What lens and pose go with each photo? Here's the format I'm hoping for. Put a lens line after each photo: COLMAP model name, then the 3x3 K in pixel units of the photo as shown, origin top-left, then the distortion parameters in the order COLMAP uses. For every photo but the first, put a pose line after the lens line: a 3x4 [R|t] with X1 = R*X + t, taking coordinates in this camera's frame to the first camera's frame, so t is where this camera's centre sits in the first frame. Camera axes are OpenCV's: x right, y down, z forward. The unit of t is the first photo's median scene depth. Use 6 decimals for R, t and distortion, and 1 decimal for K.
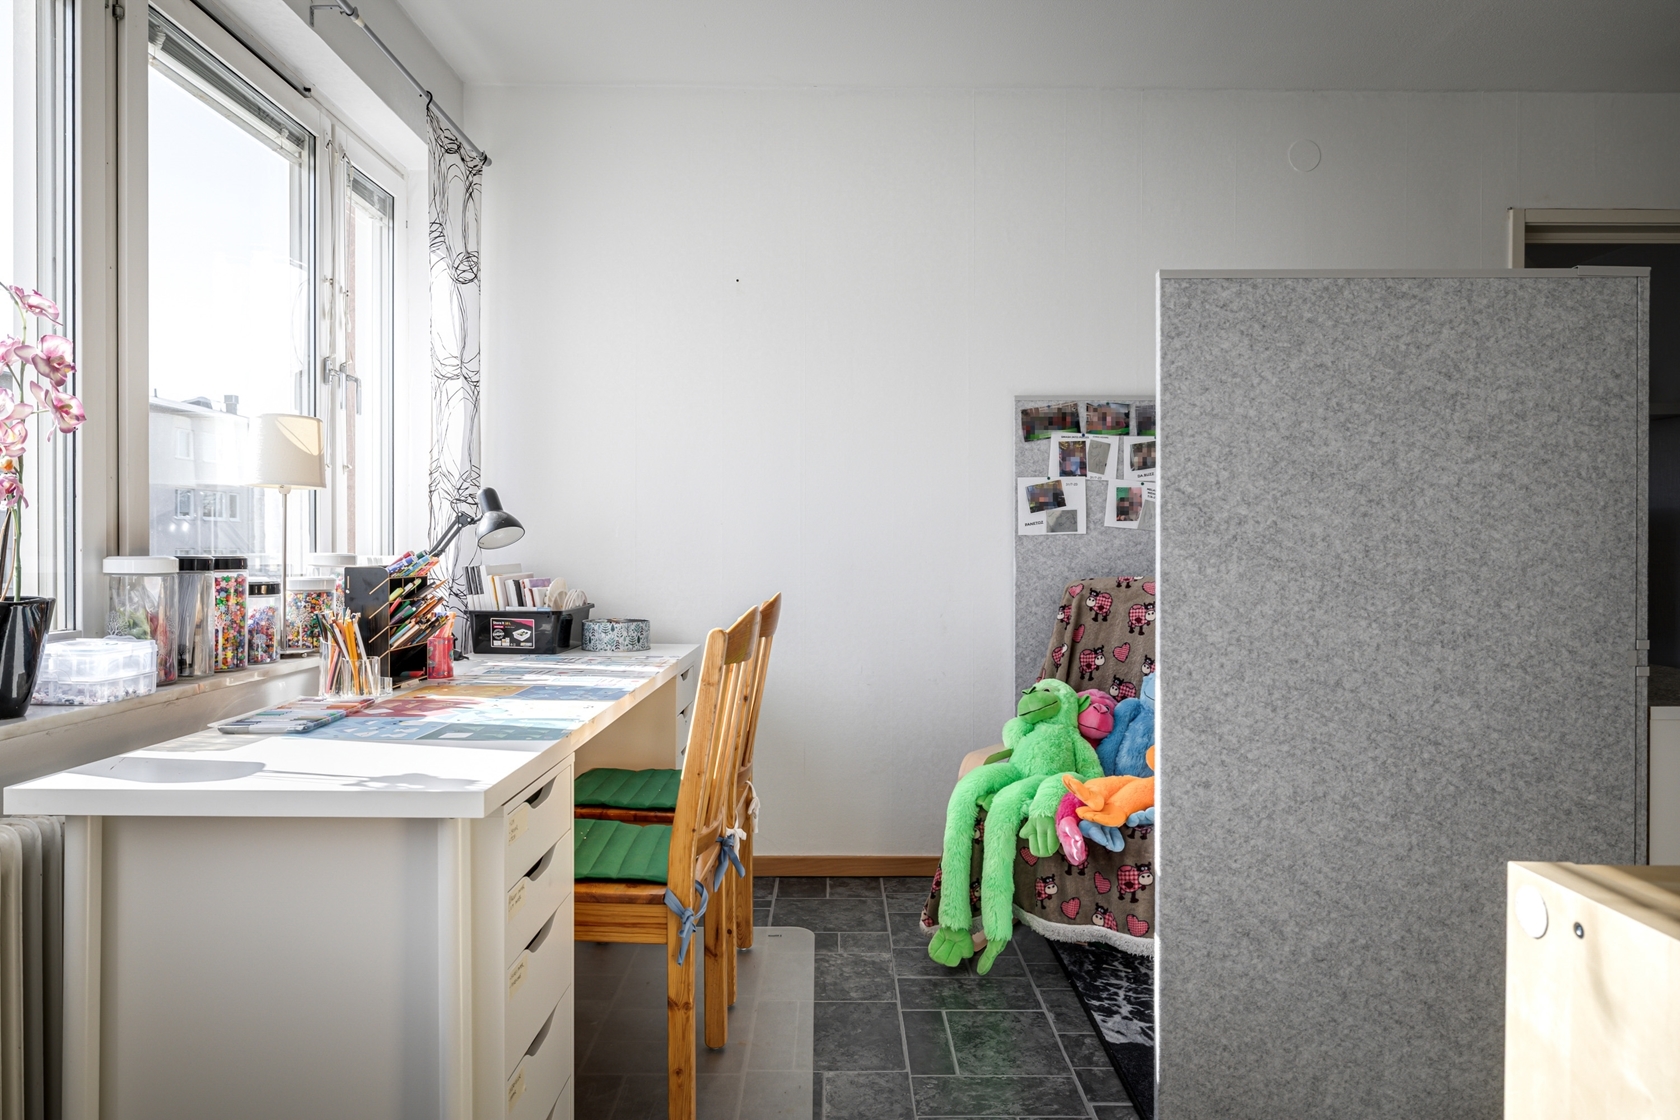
lens RADIAL K [[1109.5, 0, 840.0], [0, 1109.5, 560.0], [0, 0, 1]] dist [-0.000175, 0.000371]
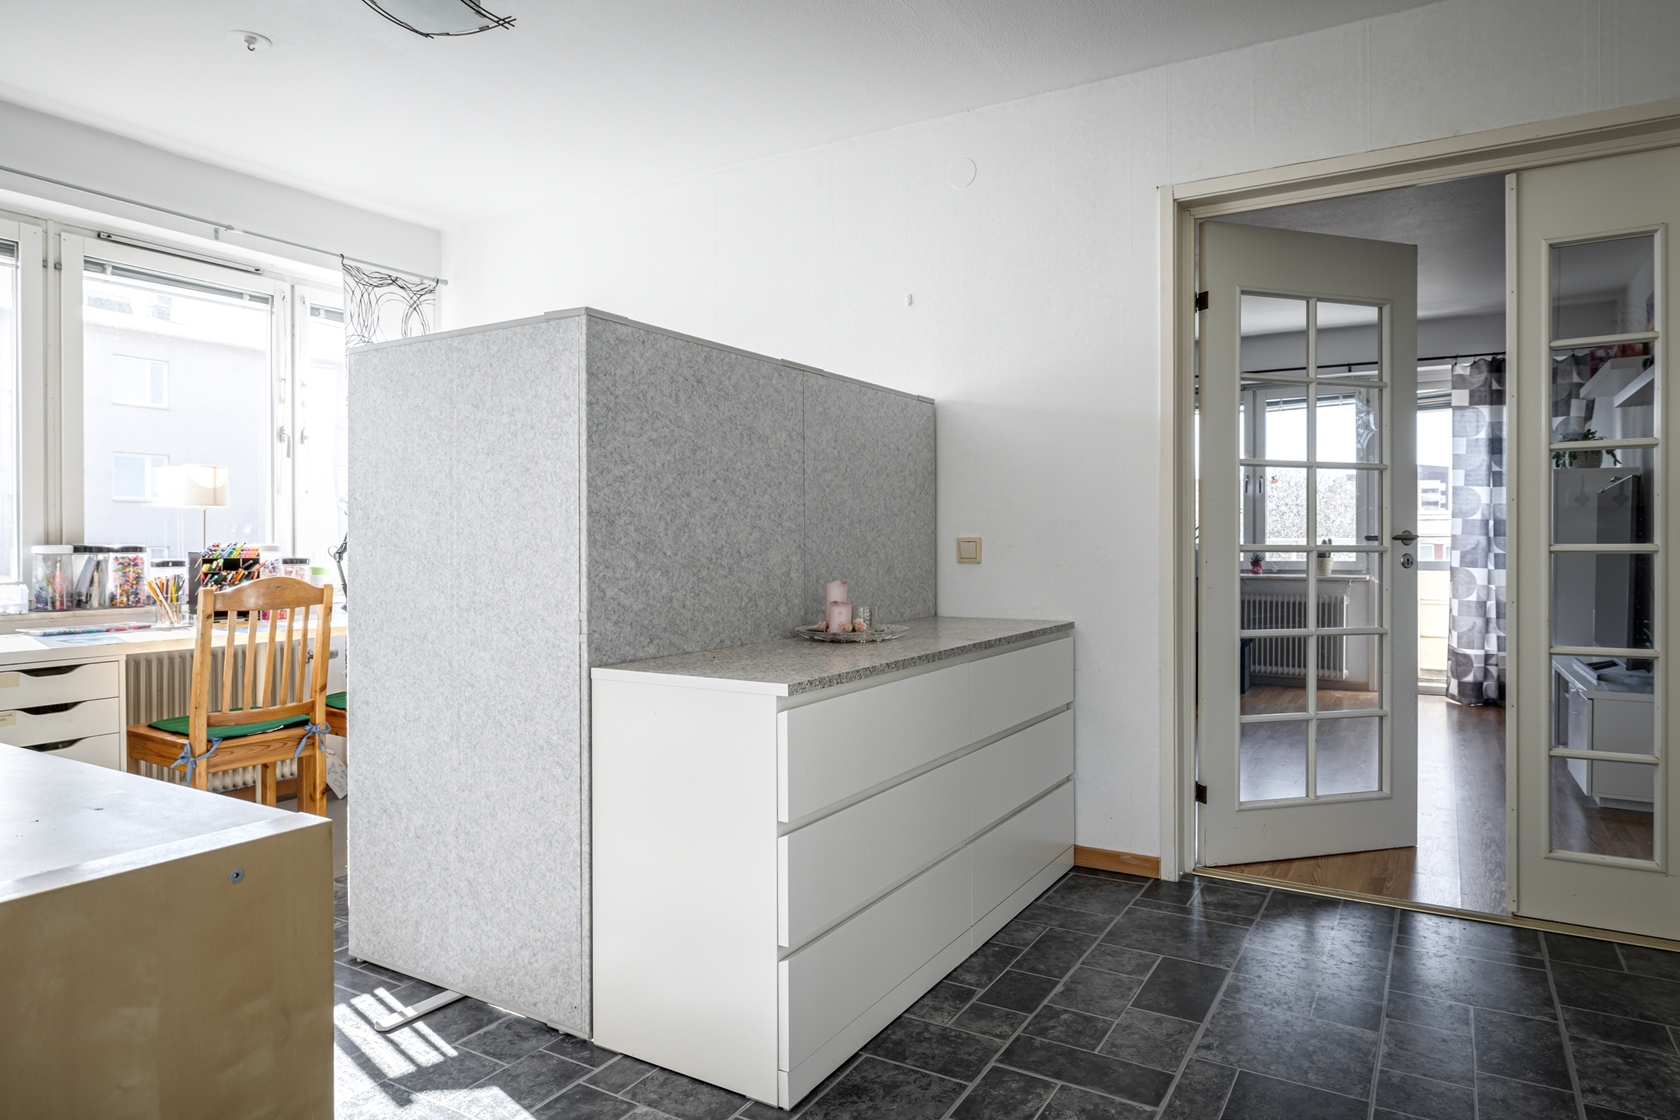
lens RADIAL K [[1014.2, 0, 841.0], [0, 1014.2, 555.1], [0, 0, 1]] dist [-0.002471, -0.001393]
pose [[0.859040, 0.004340, -0.511889, 1.533552], [-0.003983, 0.999990, 0.001795, 0.005820], [0.511892, 0.000497, 0.859050, 0.186806]]
